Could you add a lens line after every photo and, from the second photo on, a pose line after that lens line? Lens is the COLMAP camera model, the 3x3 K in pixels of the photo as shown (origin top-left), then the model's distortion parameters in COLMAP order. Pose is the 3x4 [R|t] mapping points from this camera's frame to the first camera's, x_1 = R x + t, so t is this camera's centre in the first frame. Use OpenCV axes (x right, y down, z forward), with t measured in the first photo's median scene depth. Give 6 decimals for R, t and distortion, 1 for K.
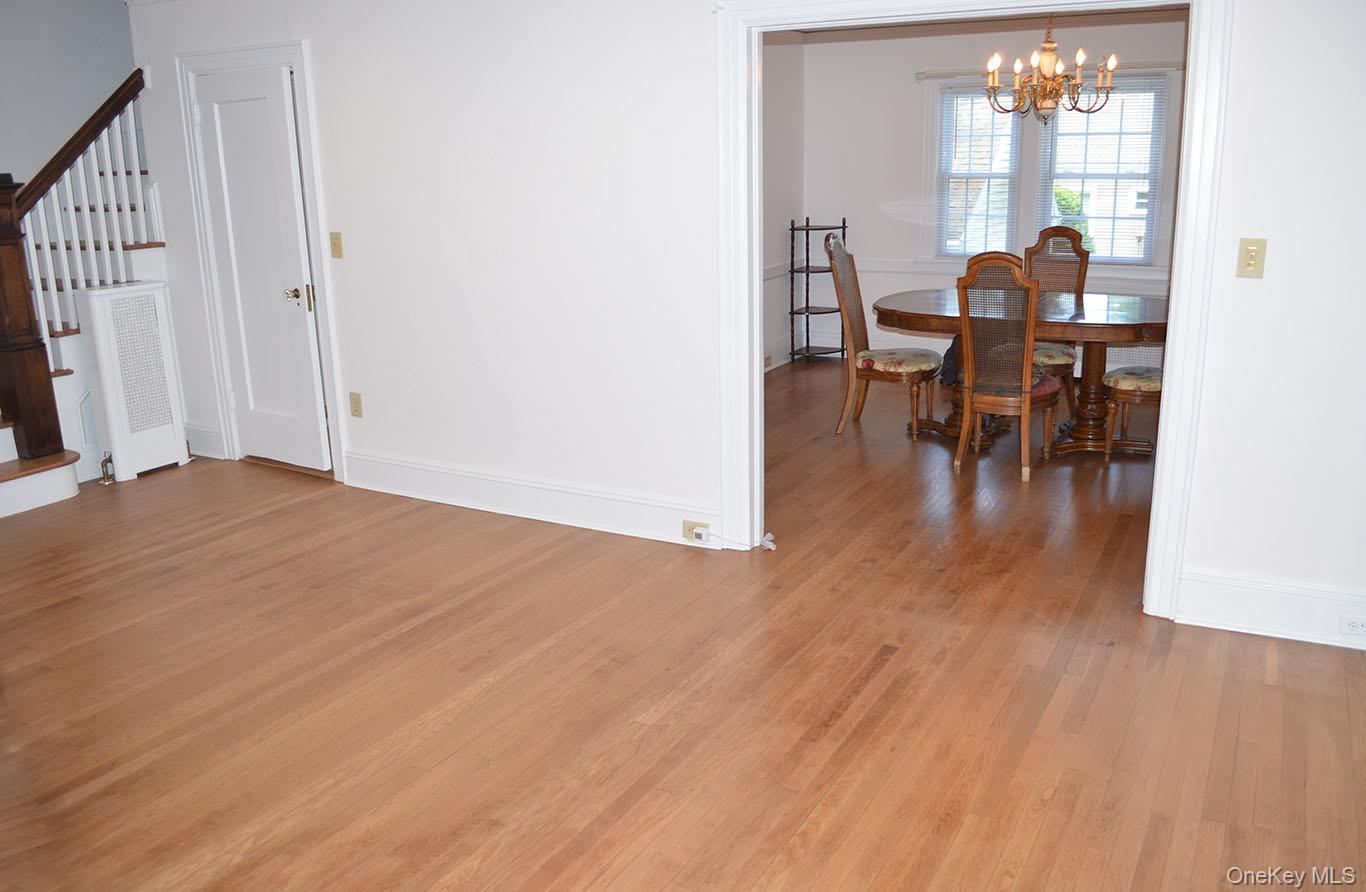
lens RADIAL K [[1080.6, 0, 683.0], [0, 1080.6, 446.0], [0, 0, 1]] dist [-0.064278, 0.003692]
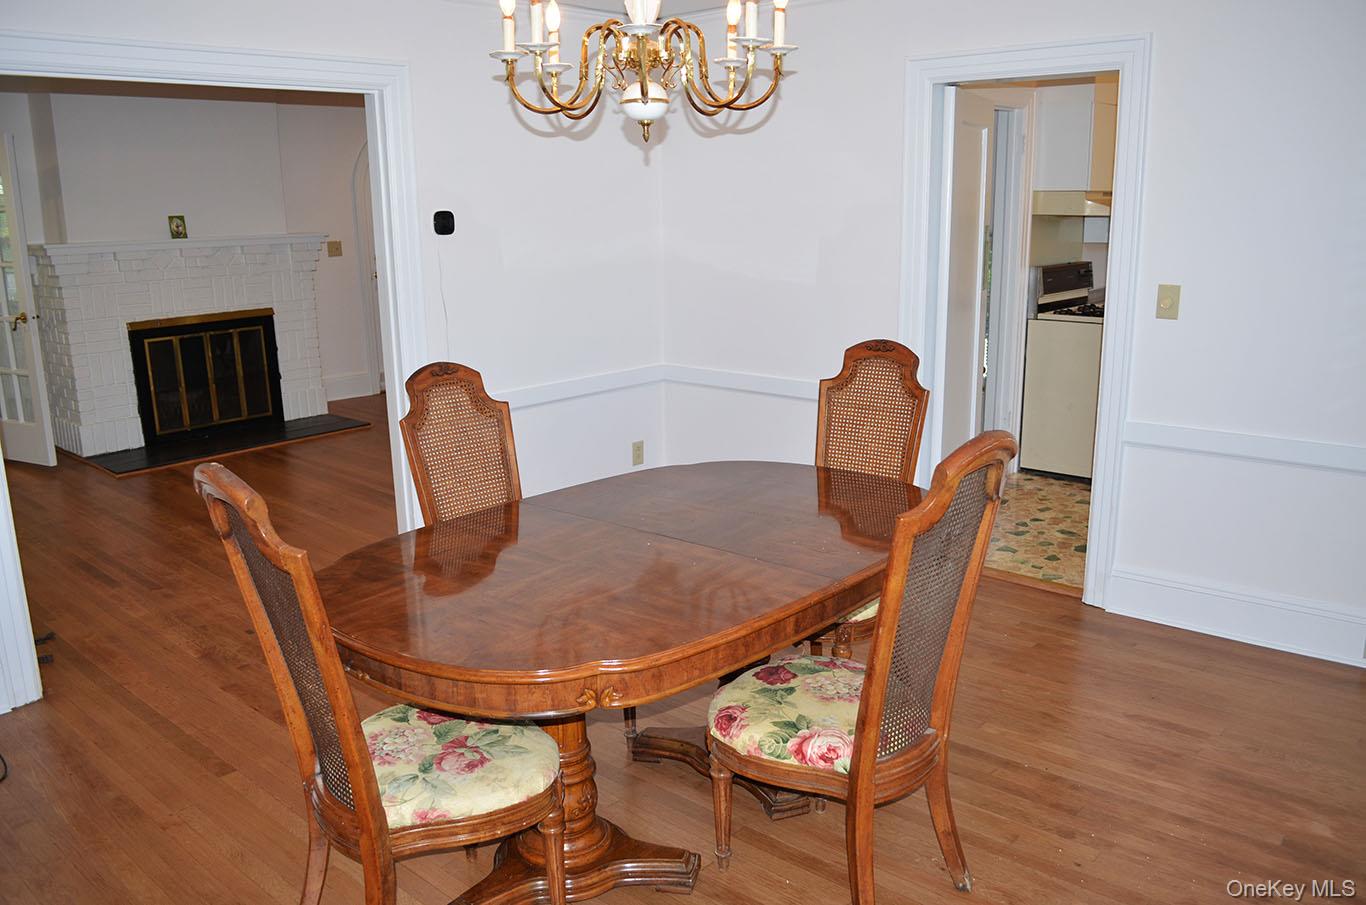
lens RADIAL K [[1093.8, 0, 687.2], [0, 1093.8, 456.6], [0, 0, 1]] dist [-0.080771, 0.010910]
pose [[-0.225102, 0.251463, -0.941326, 0.846547], [-0.228414, 0.925579, 0.301877, -0.345882], [0.947183, 0.282965, -0.150912, 1.207946]]
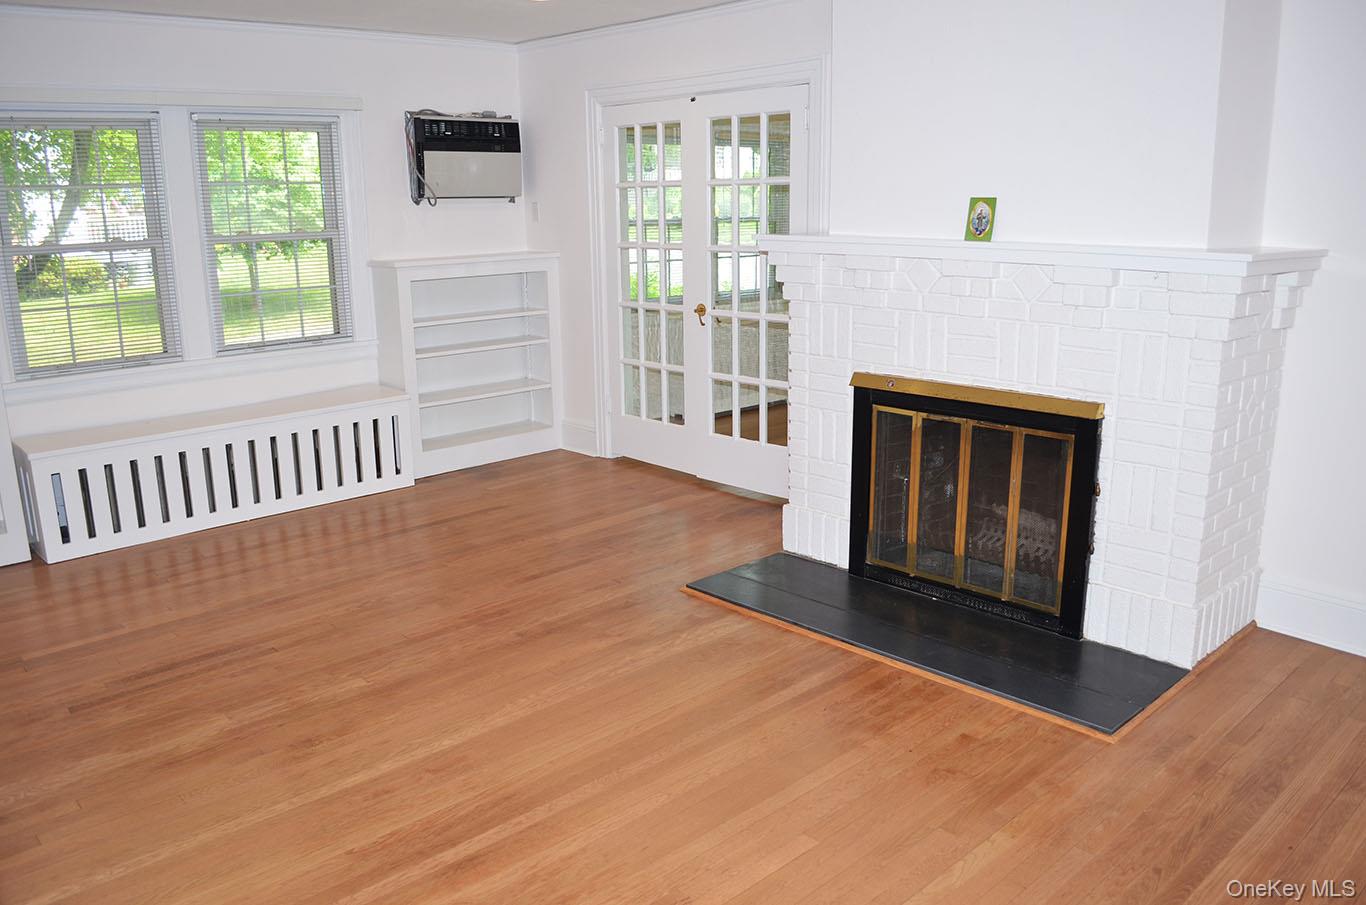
lens RADIAL K [[1093.8, 0, 687.2], [0, 1093.8, 456.6], [0, 0, 1]] dist [-0.080771, 0.010910]
pose [[-0.948434, -0.037958, 0.314695, -0.437964], [0.115727, 0.882803, 0.455264, -0.271306], [-0.295095, 0.468207, -0.832888, 1.051879]]
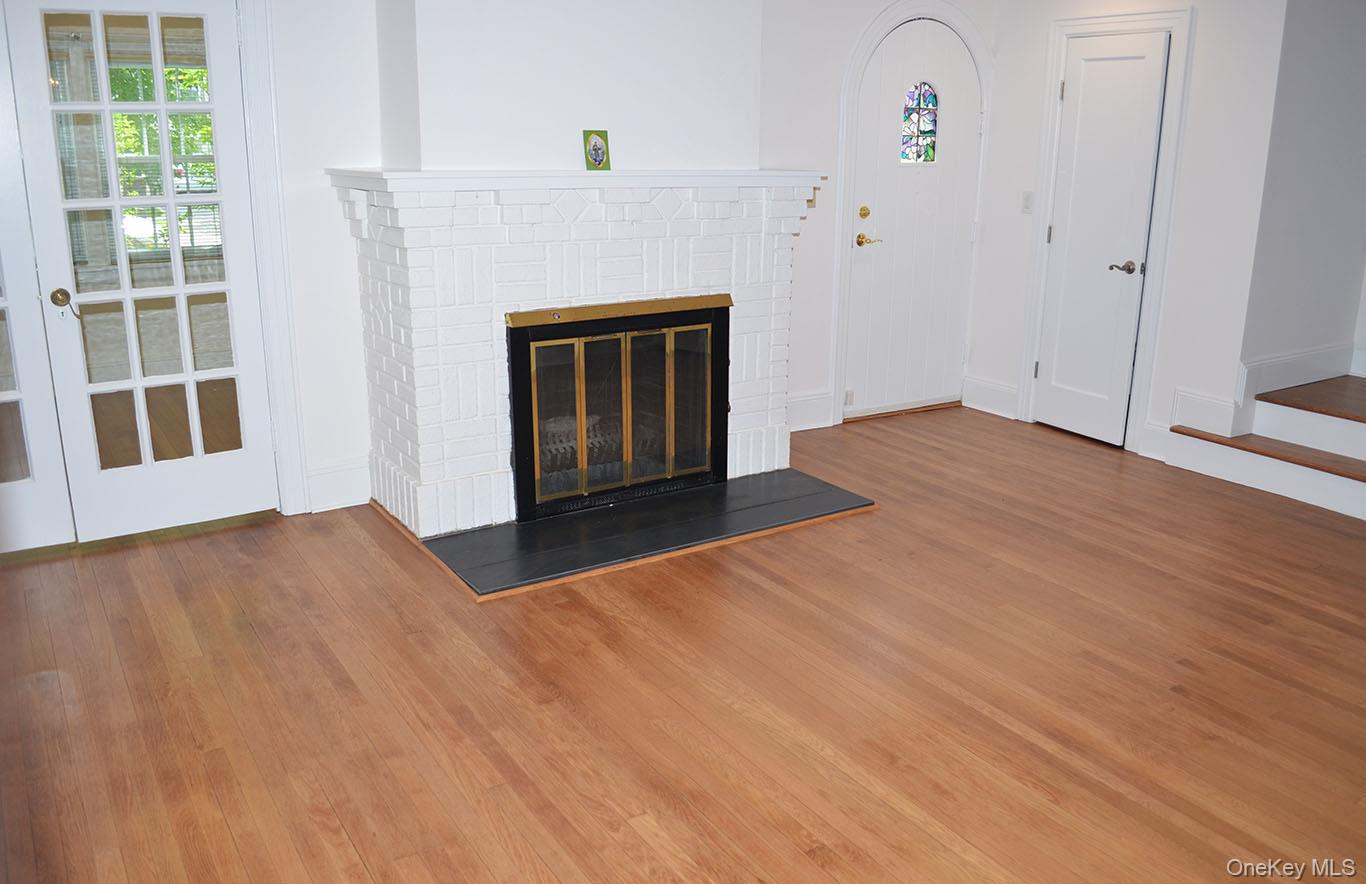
lens RADIAL K [[1113.5, 0, 690.2], [0, 1113.5, 455.6], [0, 0, 1]] dist [-0.079192, -0.002956]
pose [[-0.464628, 0.263534, -0.845382, 0.346603], [-0.230476, 0.885794, 0.402803, -0.199368], [0.854986, 0.381994, -0.350826, 0.729418]]
